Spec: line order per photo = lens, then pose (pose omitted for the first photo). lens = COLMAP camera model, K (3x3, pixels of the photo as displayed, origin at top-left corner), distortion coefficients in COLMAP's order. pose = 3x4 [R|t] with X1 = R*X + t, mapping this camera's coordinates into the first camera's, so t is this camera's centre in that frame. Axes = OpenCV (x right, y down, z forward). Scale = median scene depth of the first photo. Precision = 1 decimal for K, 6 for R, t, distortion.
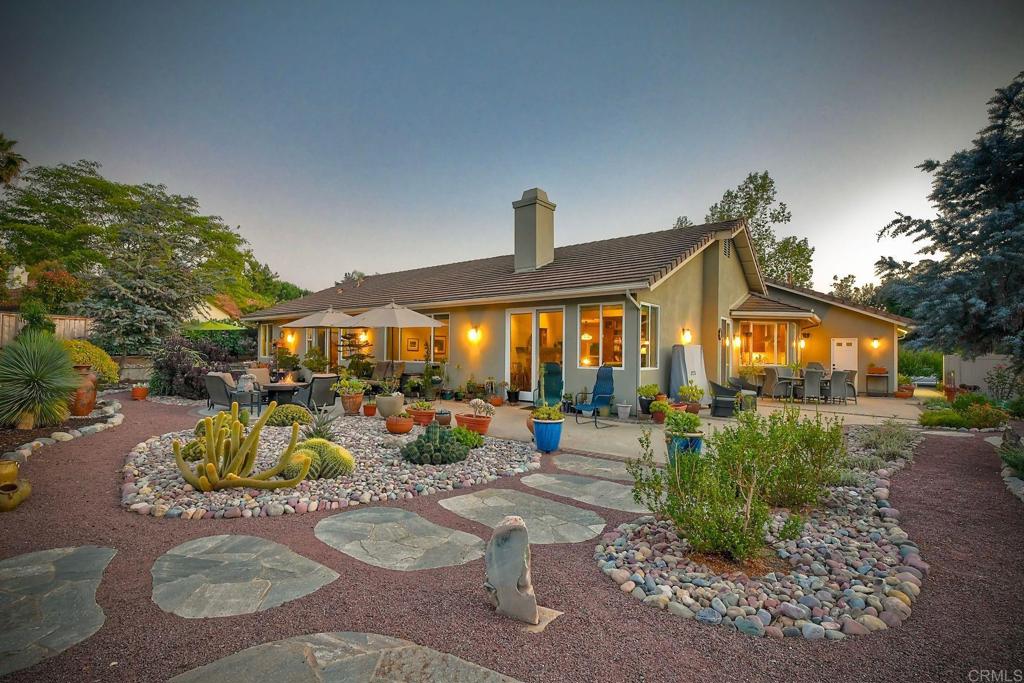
lens RADIAL K [[448.3, 0, 512.0], [0, 448.3, 341.5], [0, 0, 1]] dist [0.001346, 0.000433]
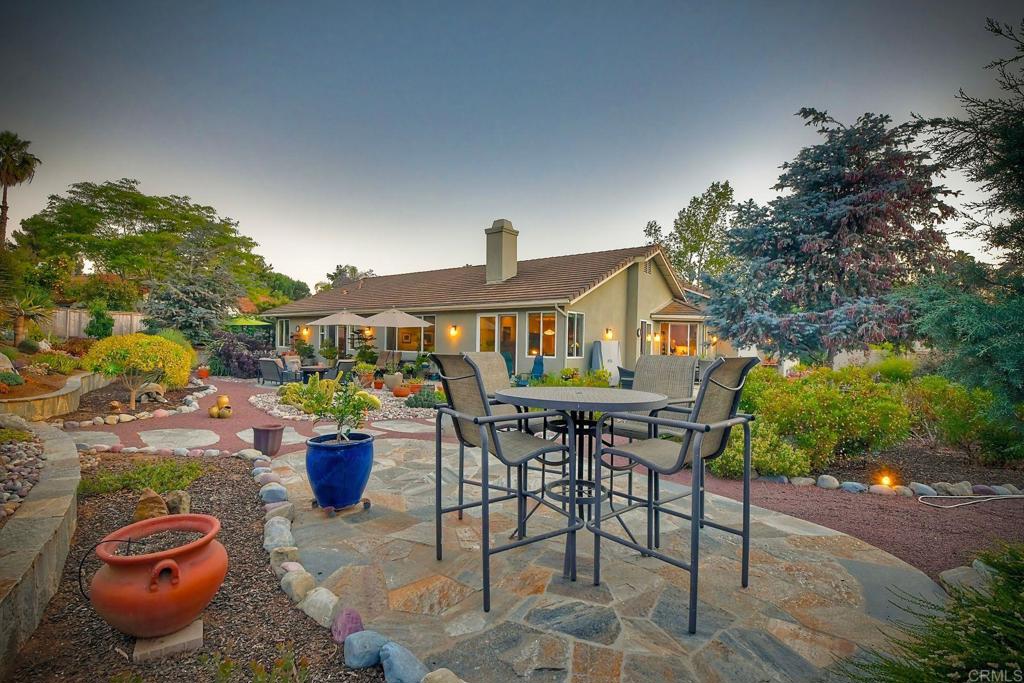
lens RADIAL K [[445.7, 0, 512.0], [0, 445.7, 341.5], [0, 0, 1]] dist [-0.000865, -0.000379]
pose [[0.999695, 0.007118, 0.023664, 0.050712], [-0.007614, 0.999752, 0.020916, -0.013260], [-0.023509, -0.021090, 0.999501, -0.293014]]
